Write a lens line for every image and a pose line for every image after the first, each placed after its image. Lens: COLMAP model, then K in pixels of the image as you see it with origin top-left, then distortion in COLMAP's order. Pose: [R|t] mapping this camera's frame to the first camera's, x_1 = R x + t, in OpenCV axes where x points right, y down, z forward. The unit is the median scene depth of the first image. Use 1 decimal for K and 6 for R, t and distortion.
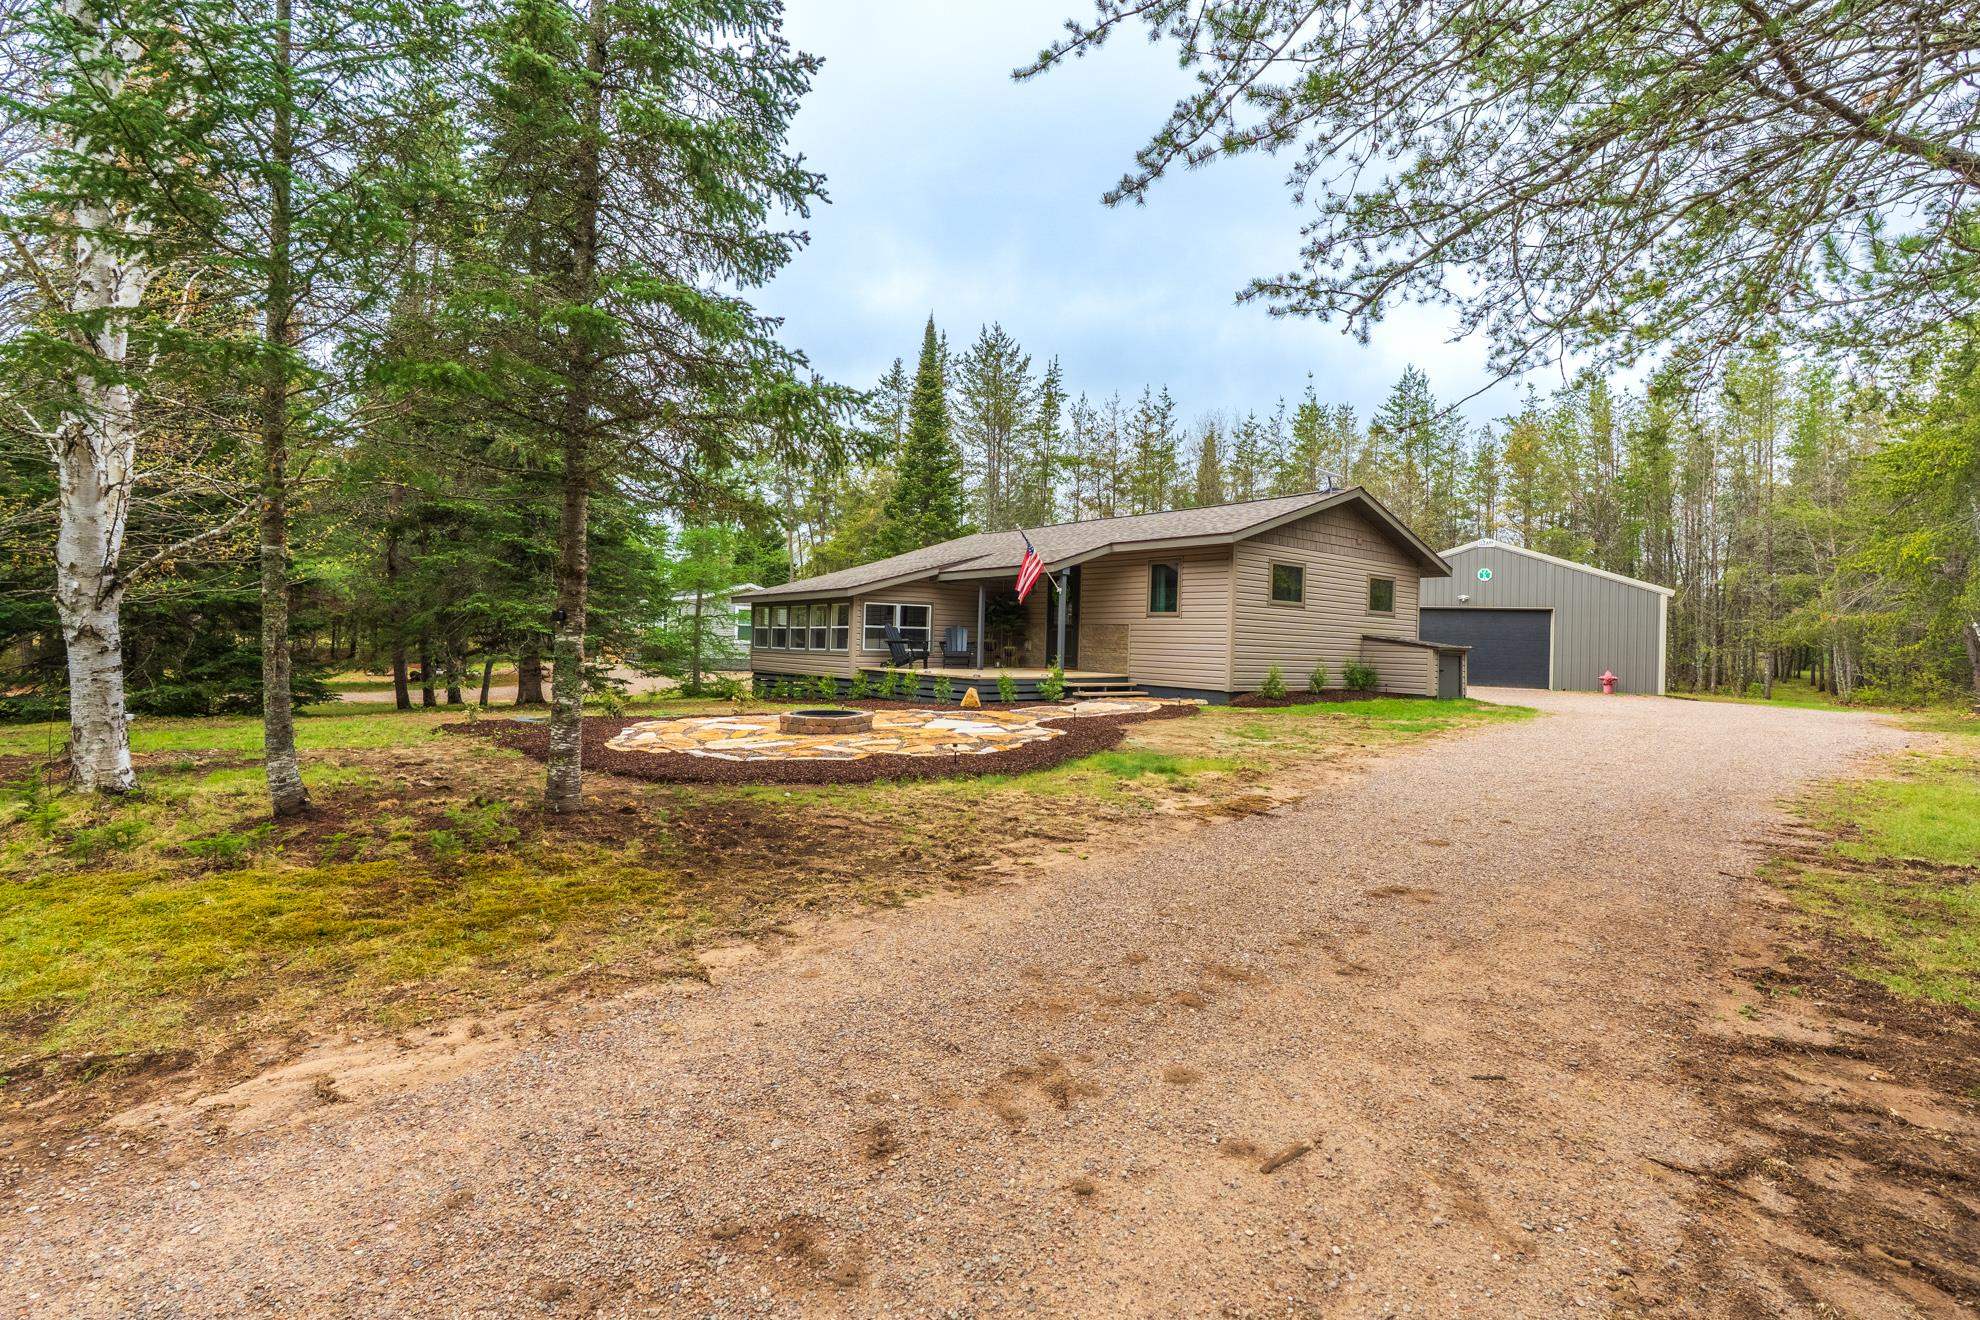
lens RADIAL K [[910.7, 0, 994.3], [0, 910.7, 639.8], [0, 0, 1]] dist [-0.005978, 0.002226]
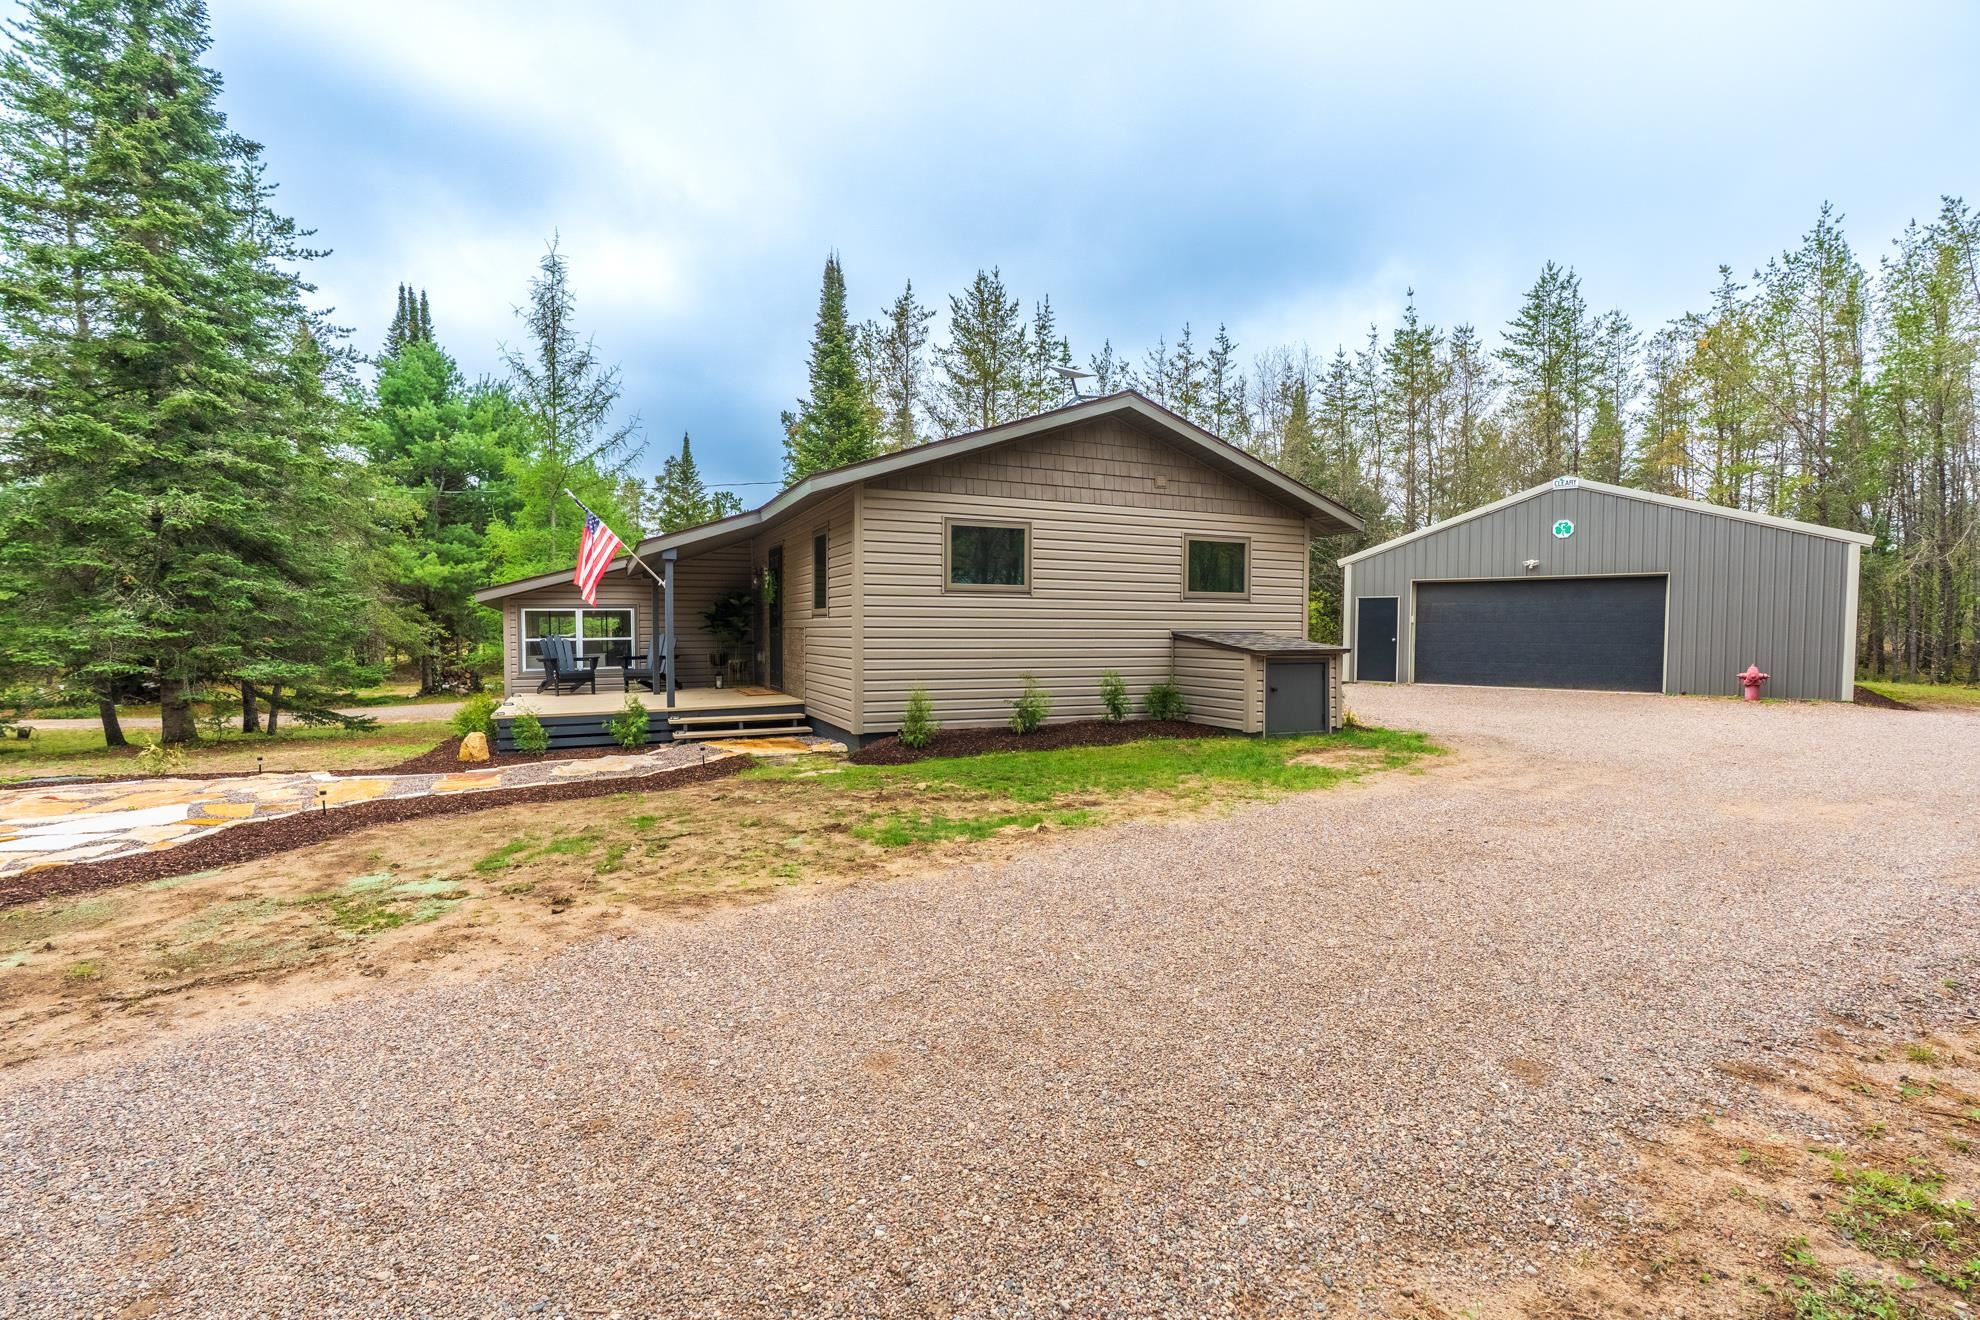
lens RADIAL K [[910.7, 0, 999.7], [0, 910.7, 671.8], [0, 0, 1]] dist [-0.005978, 0.002226]
pose [[0.975627, -0.023538, -0.218171, 0.290205], [0.032425, 0.998780, 0.037244, -0.003337], [0.217028, -0.043411, 0.975200, 0.245045]]
